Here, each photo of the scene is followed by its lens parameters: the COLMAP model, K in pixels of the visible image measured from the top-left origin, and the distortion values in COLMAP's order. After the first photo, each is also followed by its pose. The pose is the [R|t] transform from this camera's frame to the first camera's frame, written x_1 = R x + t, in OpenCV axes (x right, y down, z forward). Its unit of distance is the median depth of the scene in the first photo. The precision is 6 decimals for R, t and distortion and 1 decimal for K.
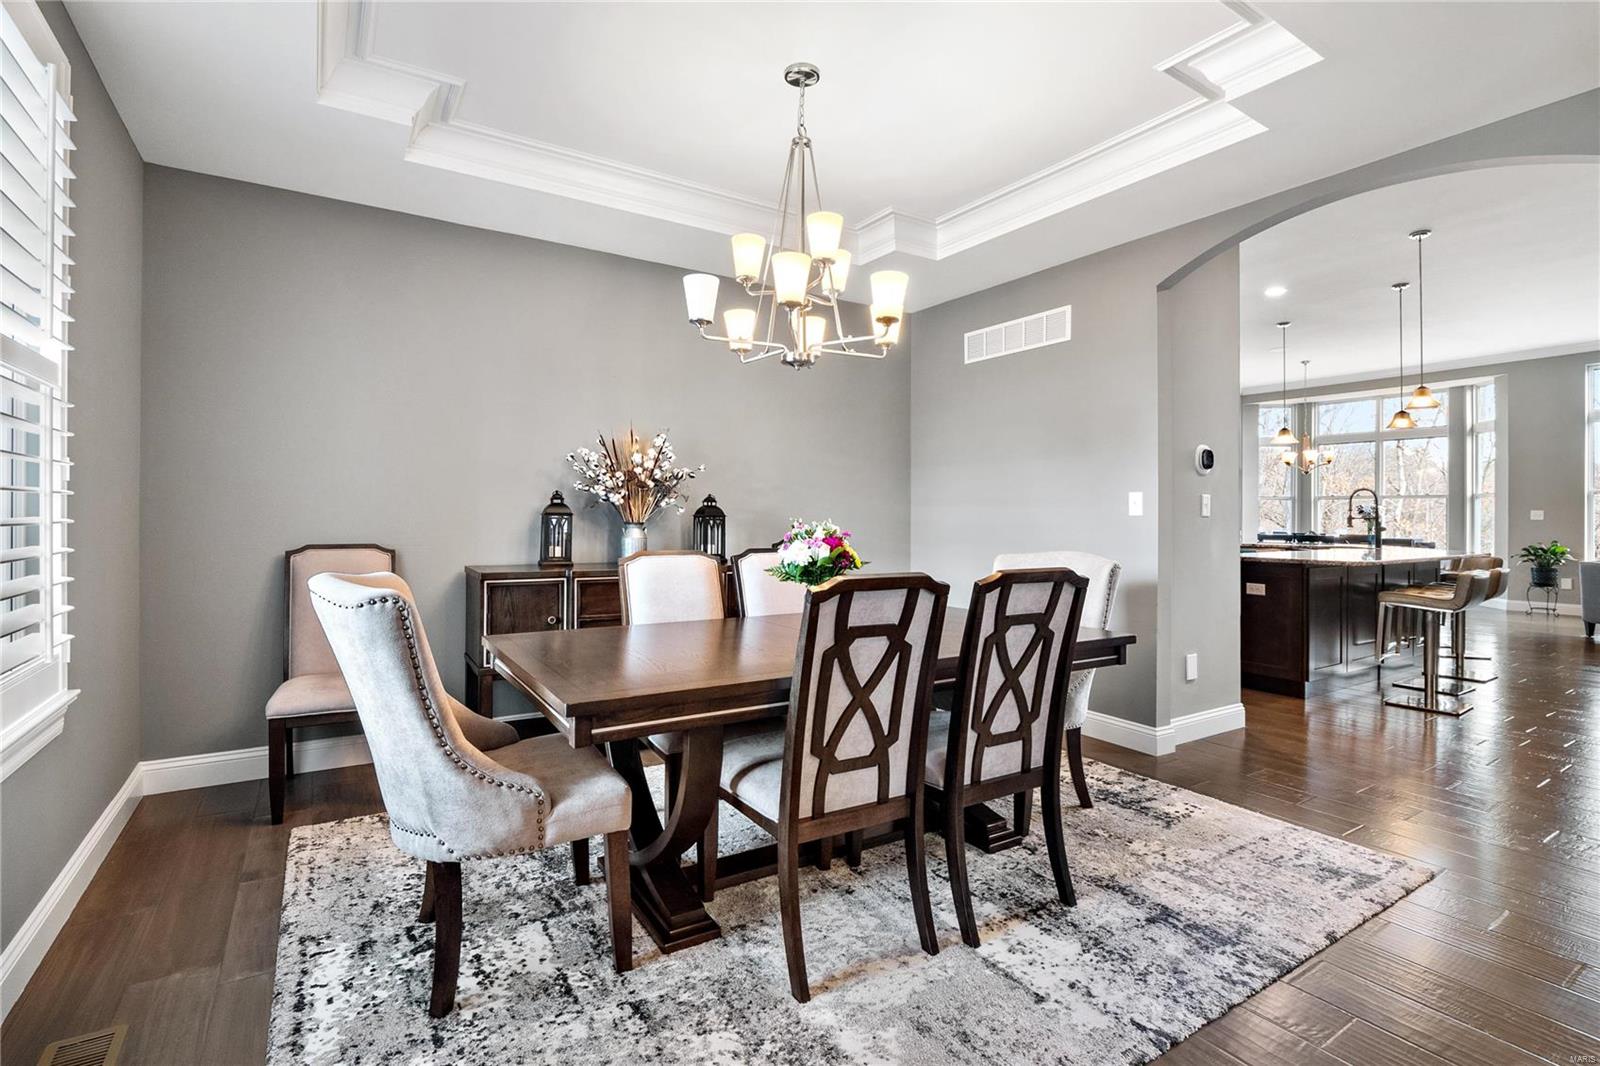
lens RADIAL K [[776.3, 0, 771.3], [0, 776.3, 510.5], [0, 0, 1]] dist [-0.018387, 0.000192]
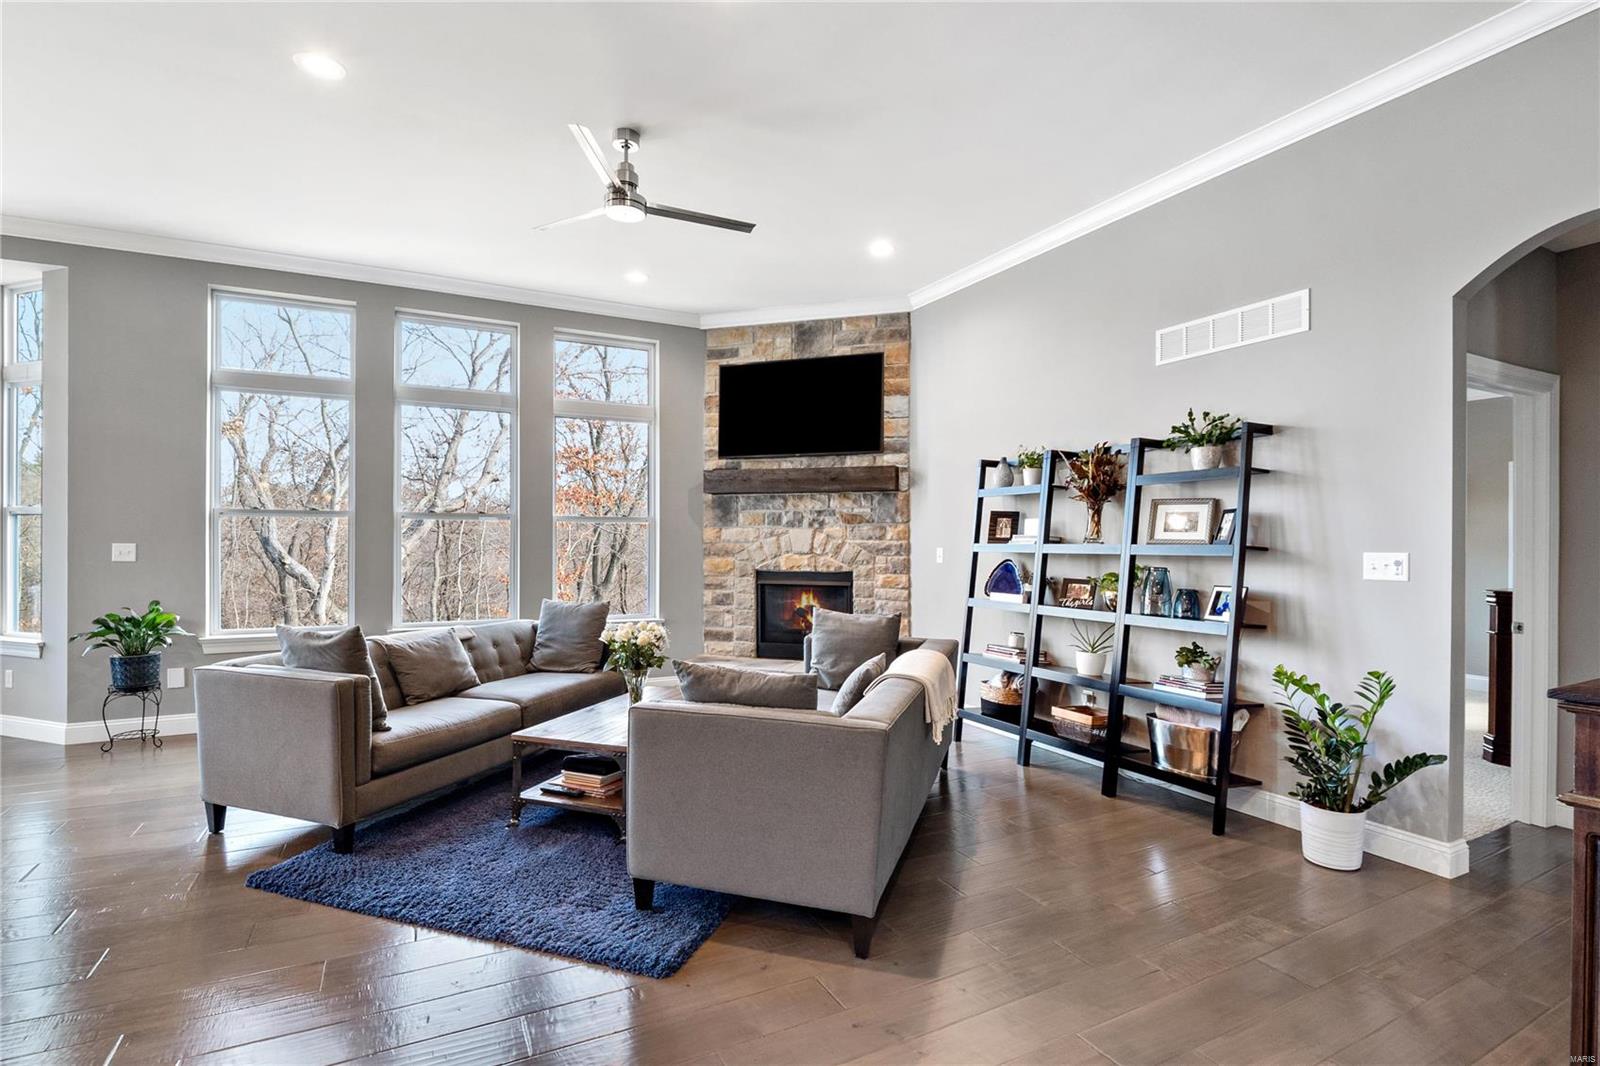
lens RADIAL K [[750.3, 0, 801.9], [0, 750.3, 547.9], [0, 0, 1]] dist [0.012523, -0.018457]
pose [[0.081621, -0.013060, 0.996578, 0.502627], [-0.012384, 0.999824, 0.014116, -0.008806], [-0.996587, -0.013494, 0.081445, 0.468558]]
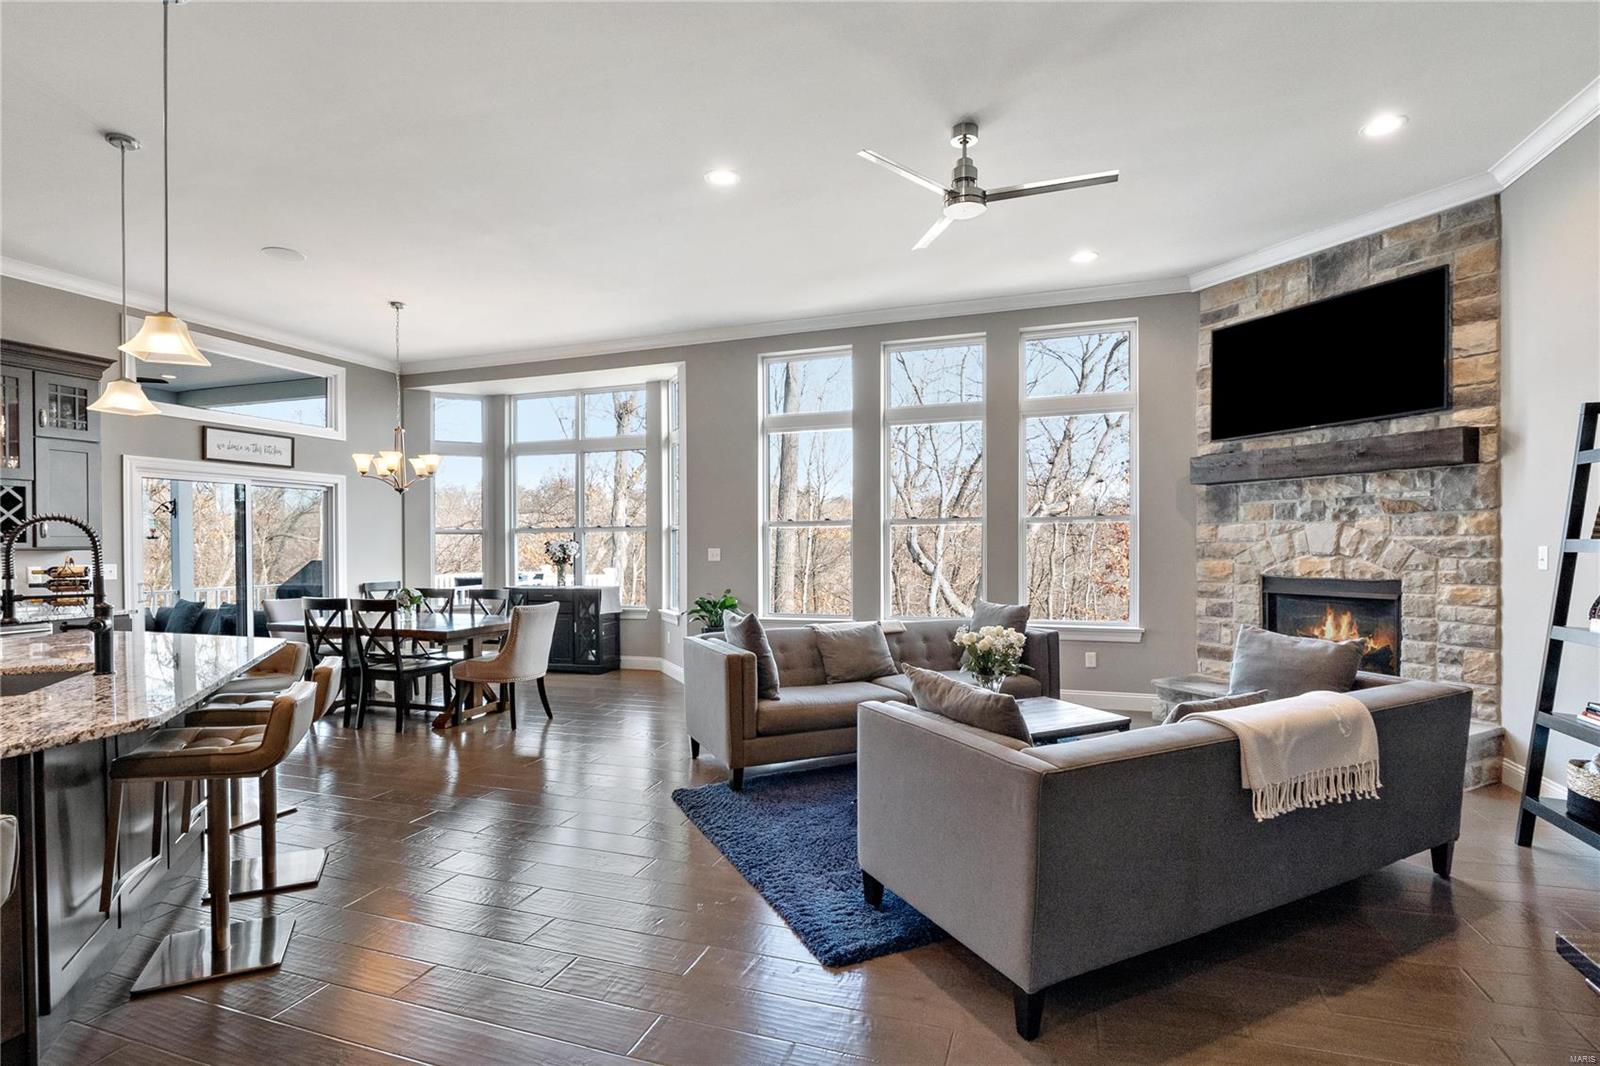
lens RADIAL K [[760.7, 0, 815.6], [0, 760.7, 560.1], [0, 0, 1]] dist [-0.014649, -0.000654]
pose [[0.772717, -0.026387, 0.634202, 0.574932], [0.008925, 0.999488, 0.030711, -0.009753], [-0.634687, -0.018071, 0.772558, 0.345558]]
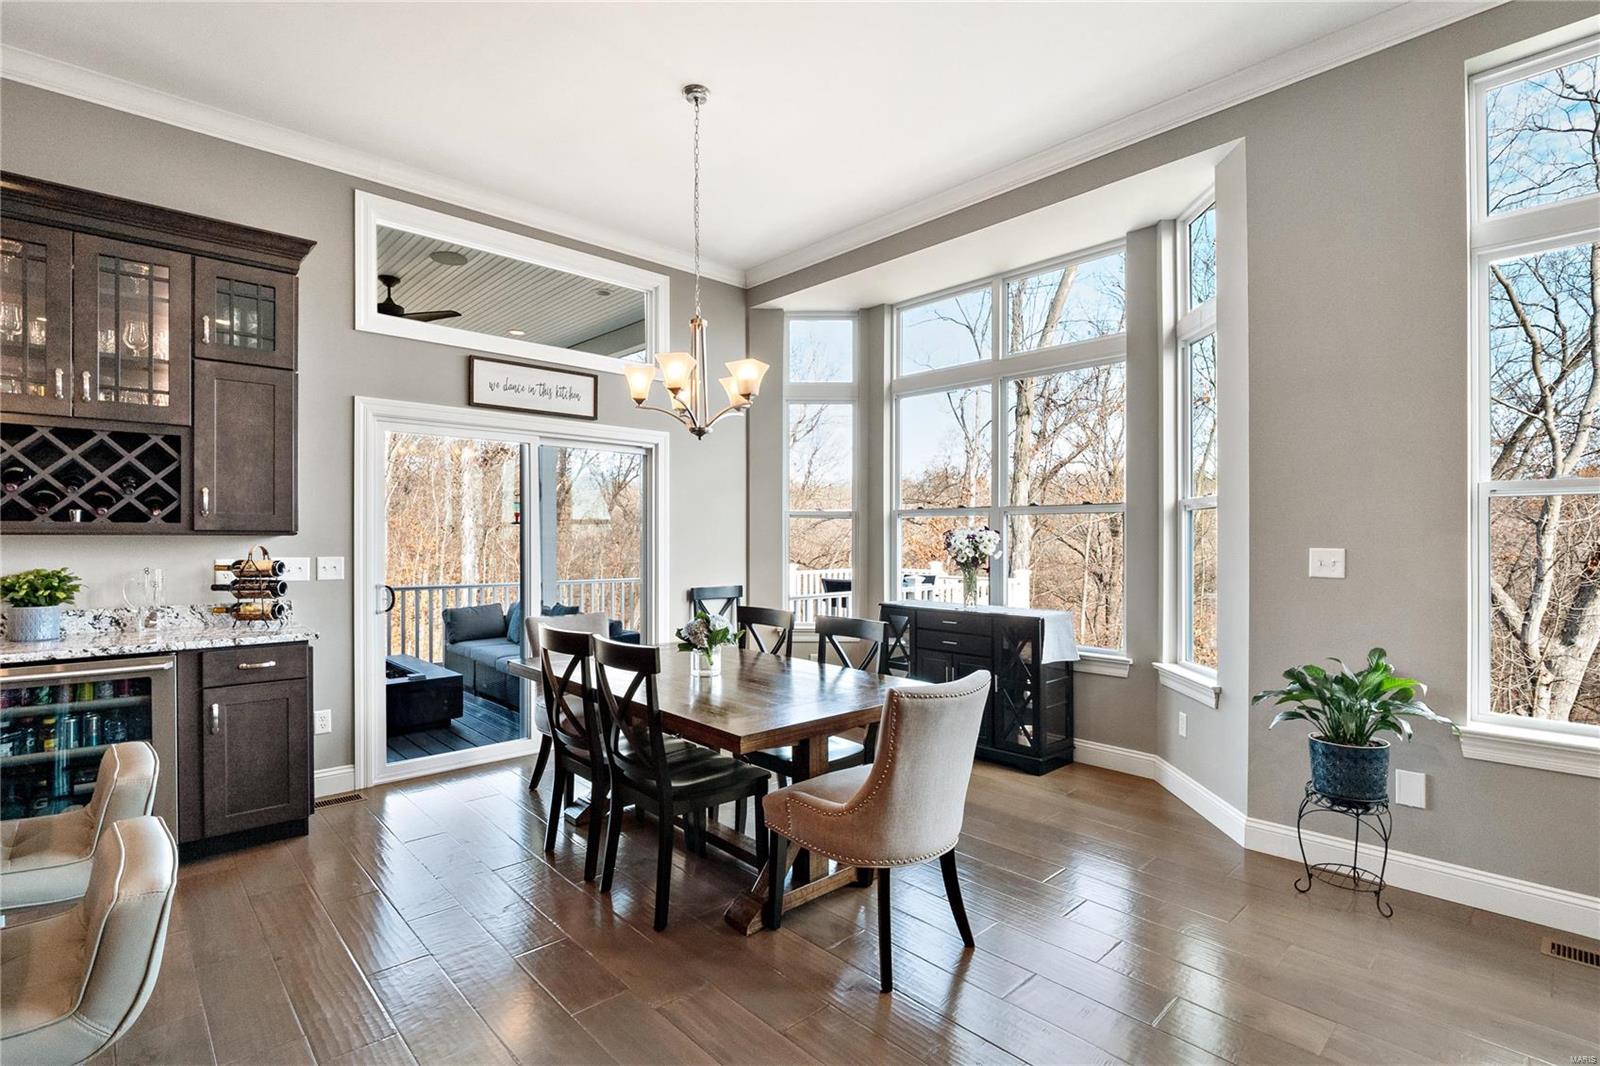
lens RADIAL K [[754.8, 0, 800.0], [0, 754.8, 533.0], [0, 0, 1]] dist [-0.008322, -0.000229]
pose [[0.982786, -0.001863, 0.184740, 0.682346], [0.001235, 0.999993, 0.003513, -0.007339], [-0.184745, -0.003225, 0.982781, 0.683414]]
